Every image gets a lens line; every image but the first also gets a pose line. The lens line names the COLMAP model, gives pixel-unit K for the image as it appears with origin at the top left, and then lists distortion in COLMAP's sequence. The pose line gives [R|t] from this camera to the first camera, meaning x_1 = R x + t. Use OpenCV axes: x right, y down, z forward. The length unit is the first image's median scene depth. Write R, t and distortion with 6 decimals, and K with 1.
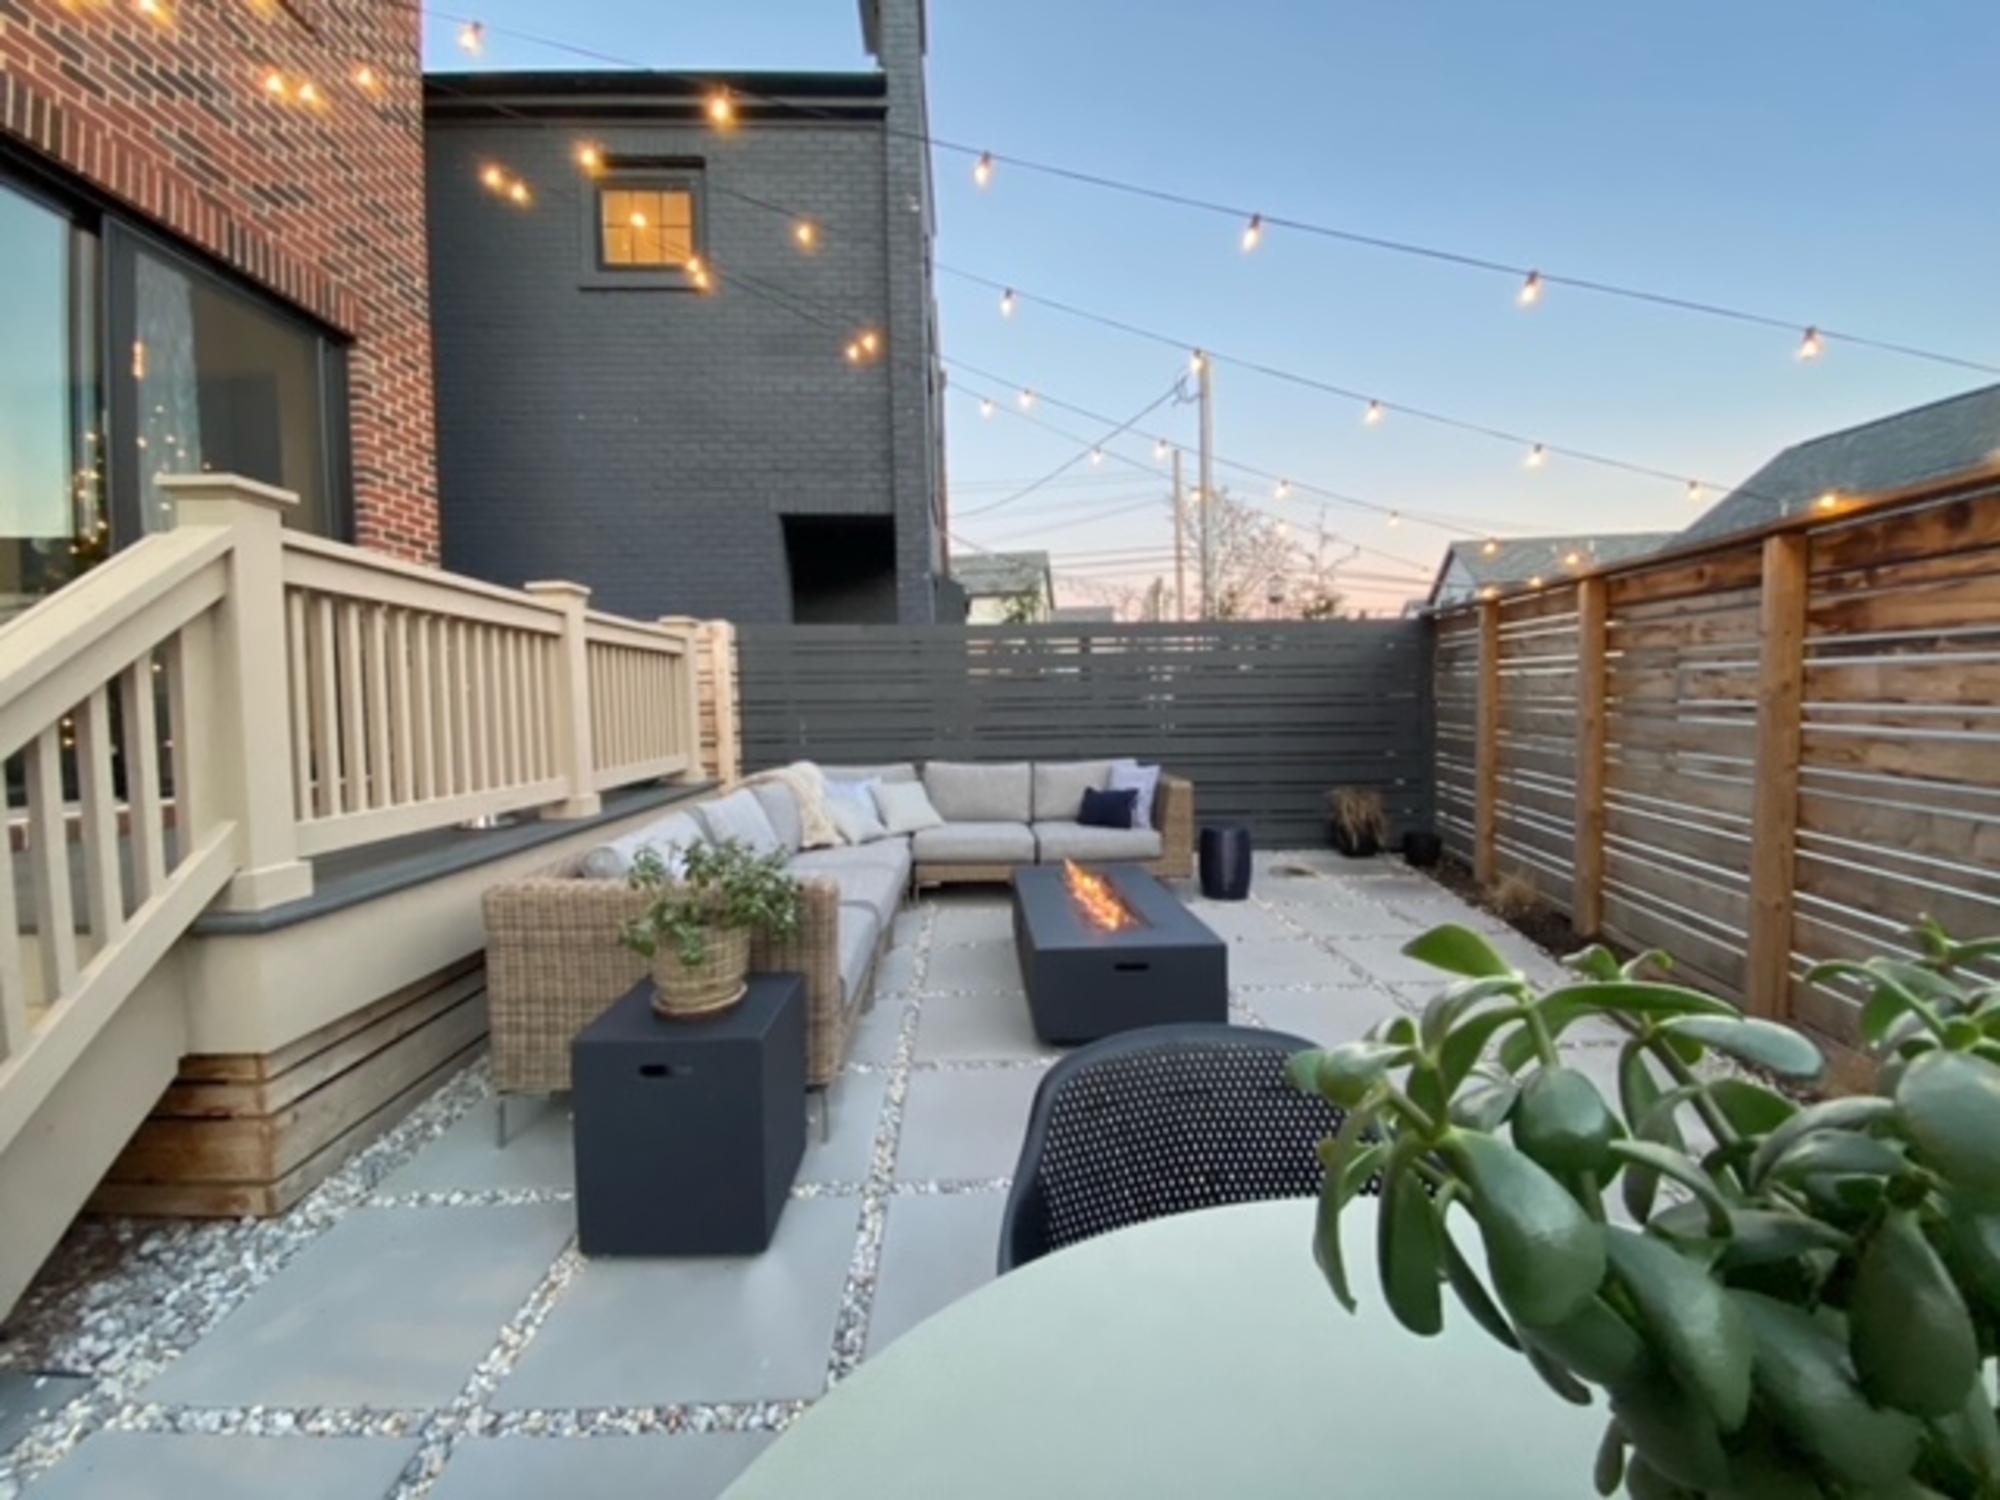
lens RADIAL K [[808.6, 0, 1004.1], [0, 808.6, 750.8], [0, 0, 1]] dist [0.023071, -0.021715]
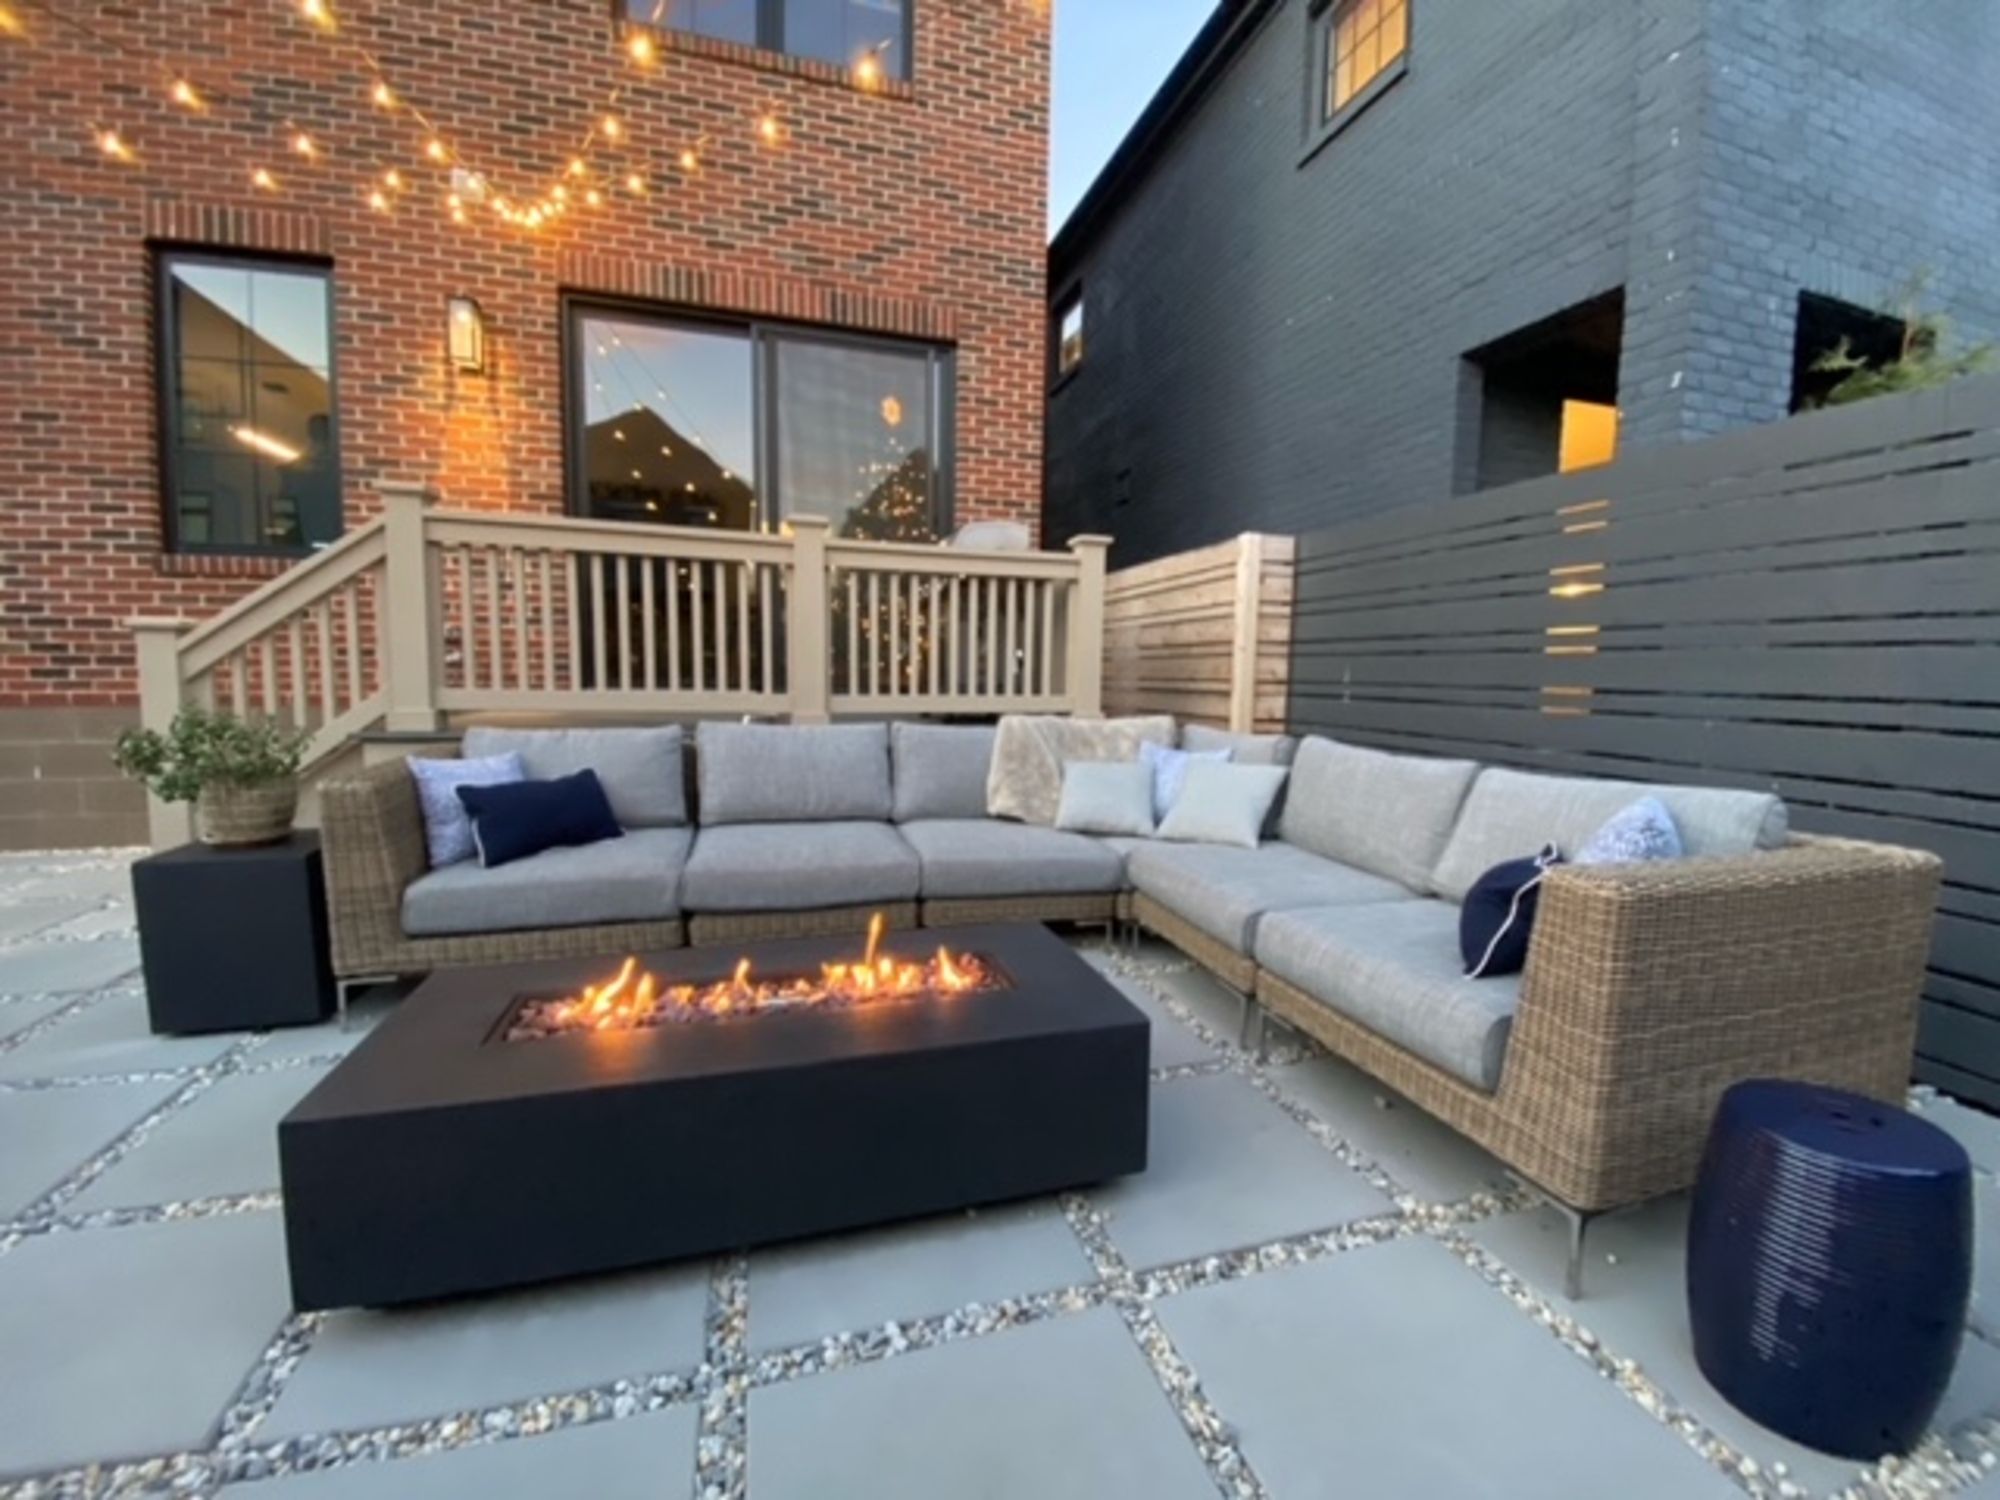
lens RADIAL K [[798.5, 0, 1013.5], [0, 798.5, 756.9], [0, 0, 1]] dist [0.021040, -0.025334]
pose [[0.252310, 0.119297, -0.960264, 0.446511], [-0.075706, 0.991763, 0.103319, -0.015128], [0.964680, 0.046629, 0.259263, 0.768658]]
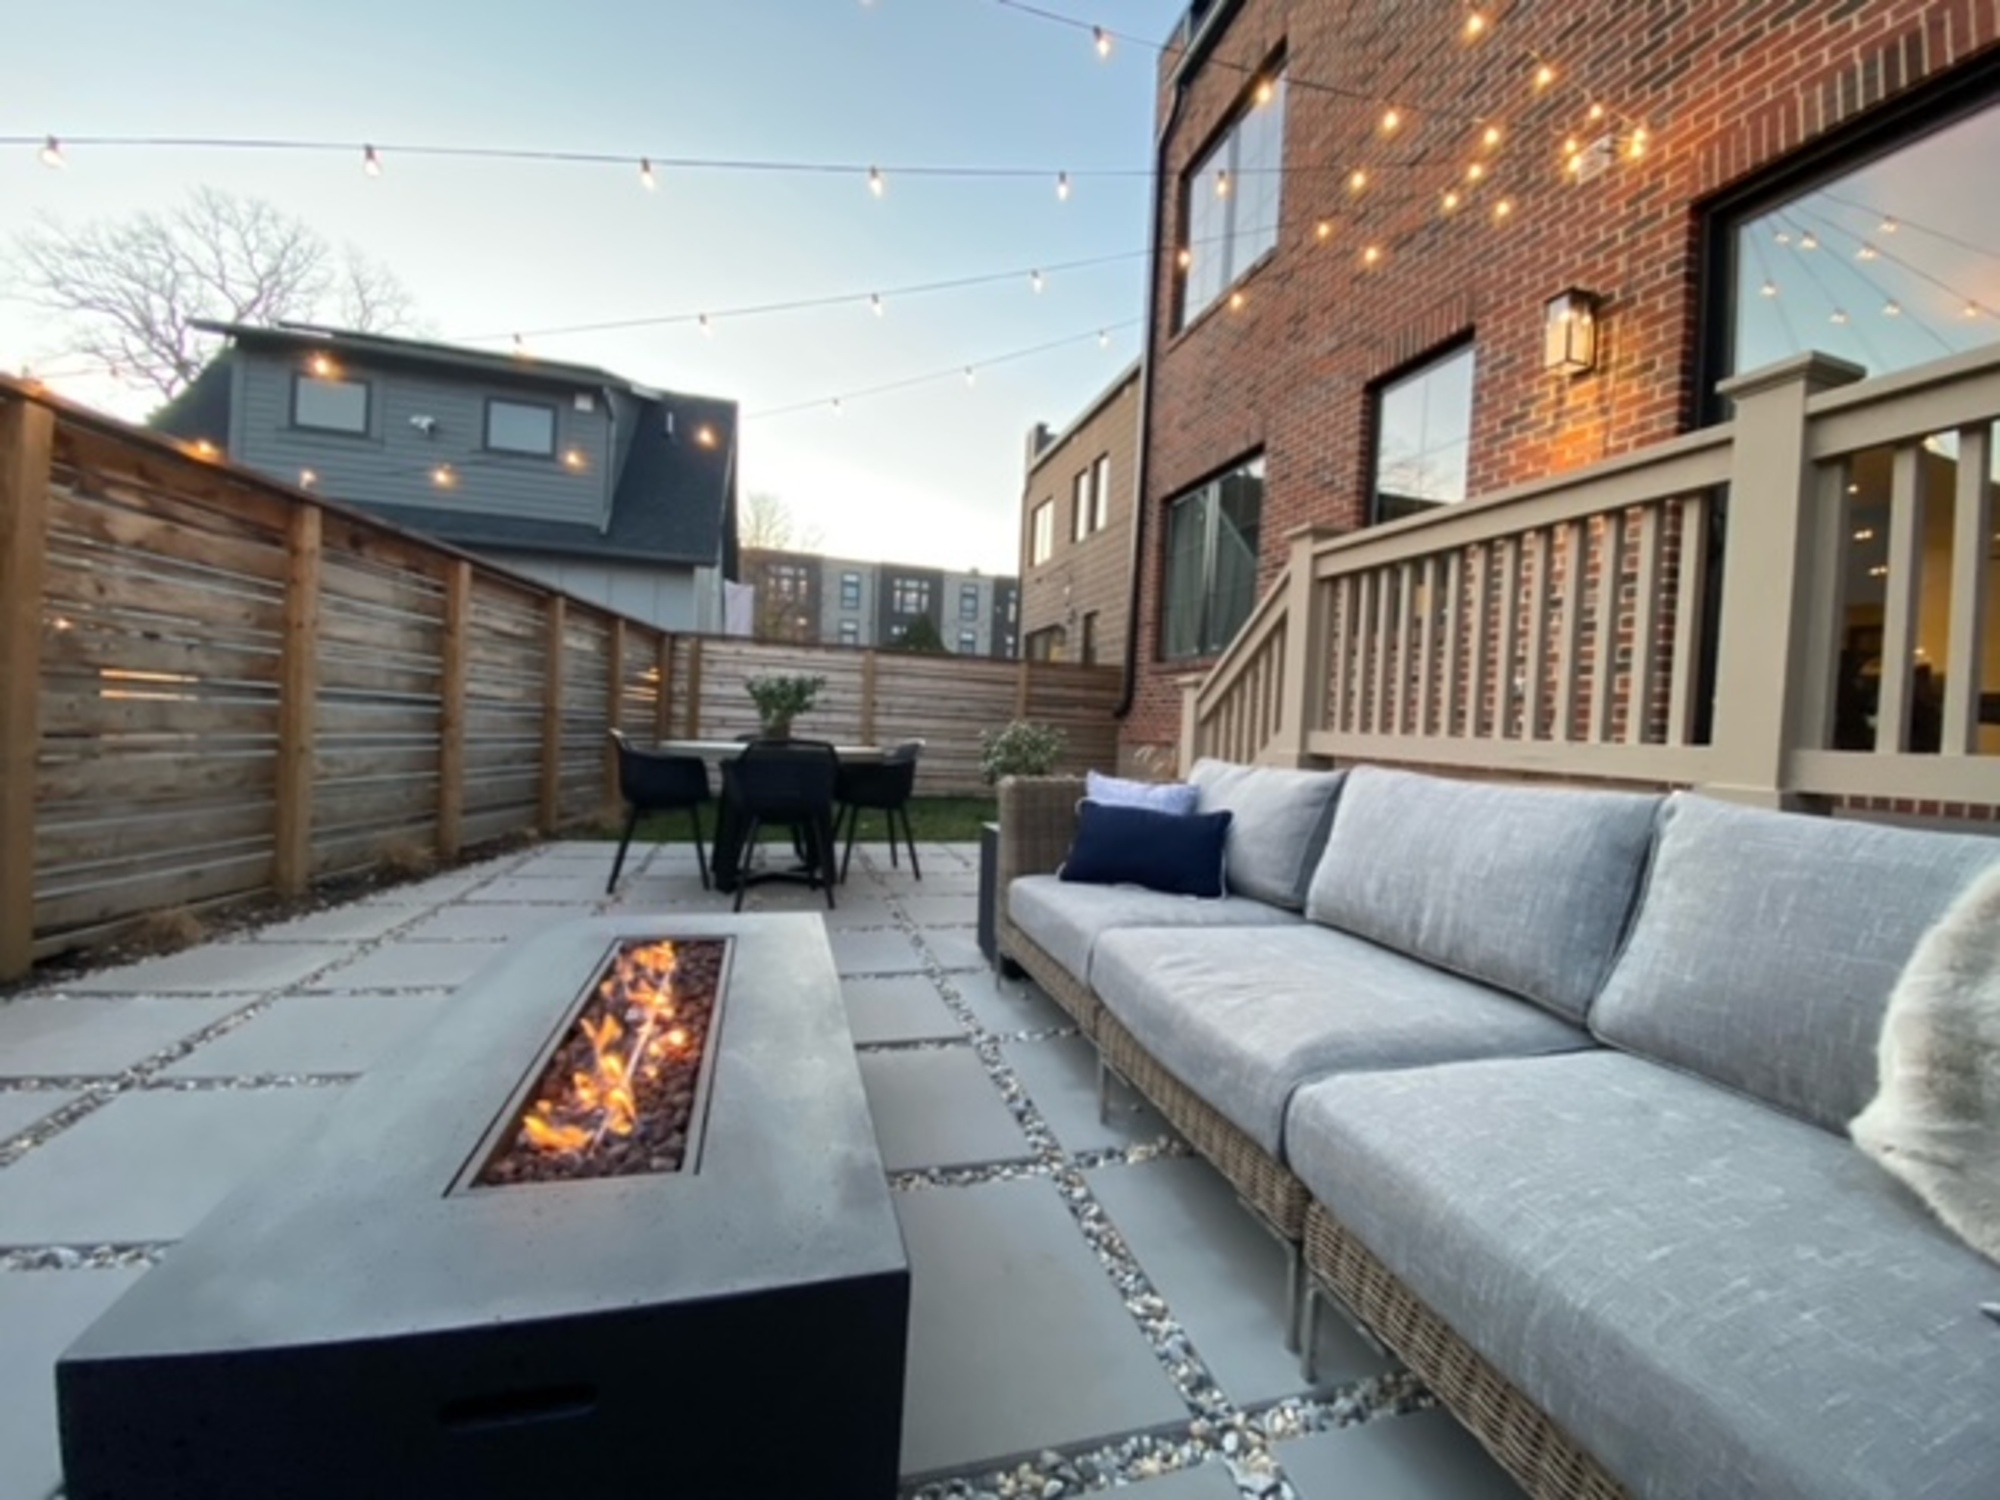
lens RADIAL K [[808.6, 0, 1004.1], [0, 808.6, 750.8], [0, 0, 1]] dist [0.023071, -0.021715]
pose [[-0.972822, -0.033685, -0.229092, 0.023164], [-0.054342, 0.994944, 0.084465, 0.010321], [0.225089, 0.094619, -0.969733, 1.068072]]
